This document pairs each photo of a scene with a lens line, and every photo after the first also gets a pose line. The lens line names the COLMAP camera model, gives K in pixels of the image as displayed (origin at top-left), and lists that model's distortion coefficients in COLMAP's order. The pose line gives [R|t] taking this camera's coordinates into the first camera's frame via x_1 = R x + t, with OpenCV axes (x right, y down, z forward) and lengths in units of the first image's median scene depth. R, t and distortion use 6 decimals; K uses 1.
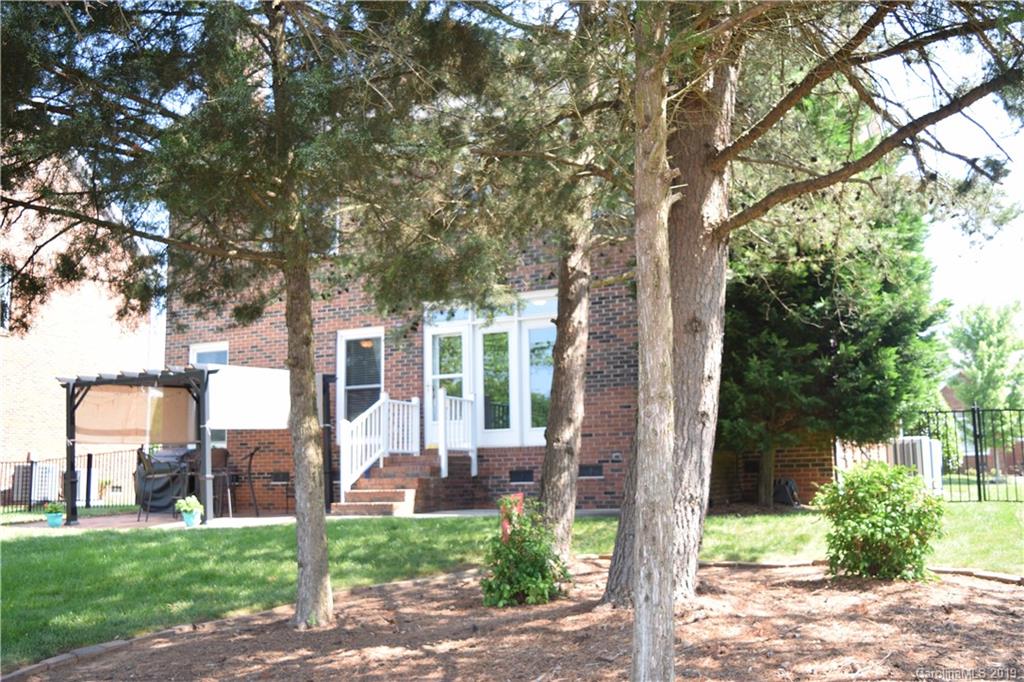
lens RADIAL K [[933.8, 0, 512.0], [0, 933.8, 341.0], [0, 0, 1]] dist [-0.002202, -0.000347]
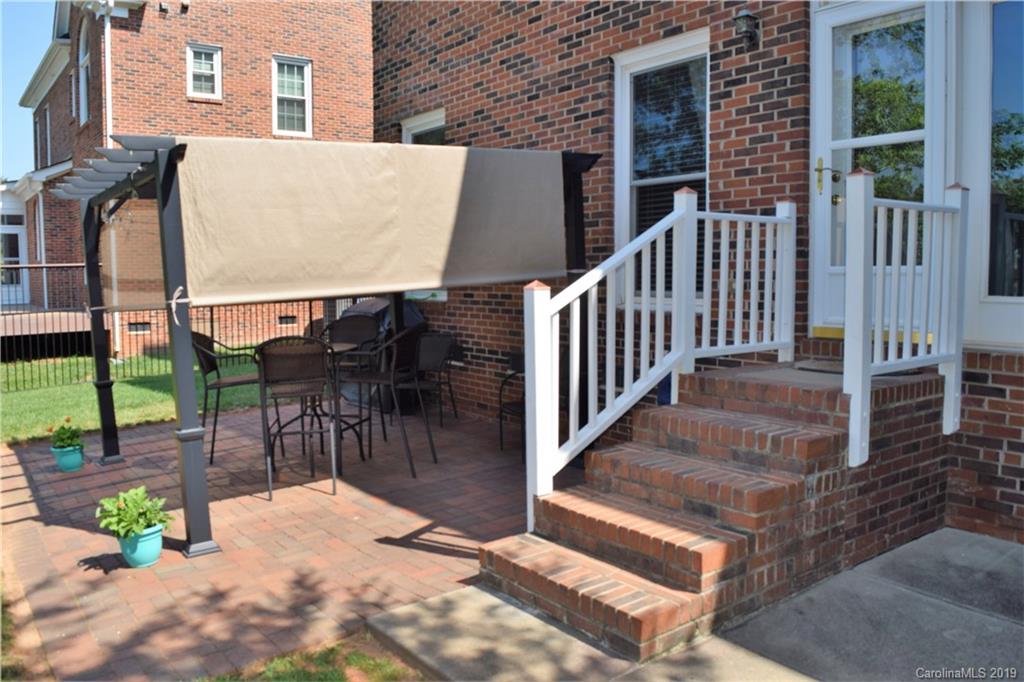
lens RADIAL K [[803.3, 0, 509.3], [0, 803.3, 329.4], [0, 0, 1]] dist [-0.074920, 0.001061]
pose [[0.877387, 0.043872, -0.477774, -0.045236], [0.063250, 0.976543, 0.205823, 0.037216], [0.475596, -0.210806, 0.854031, 0.654441]]
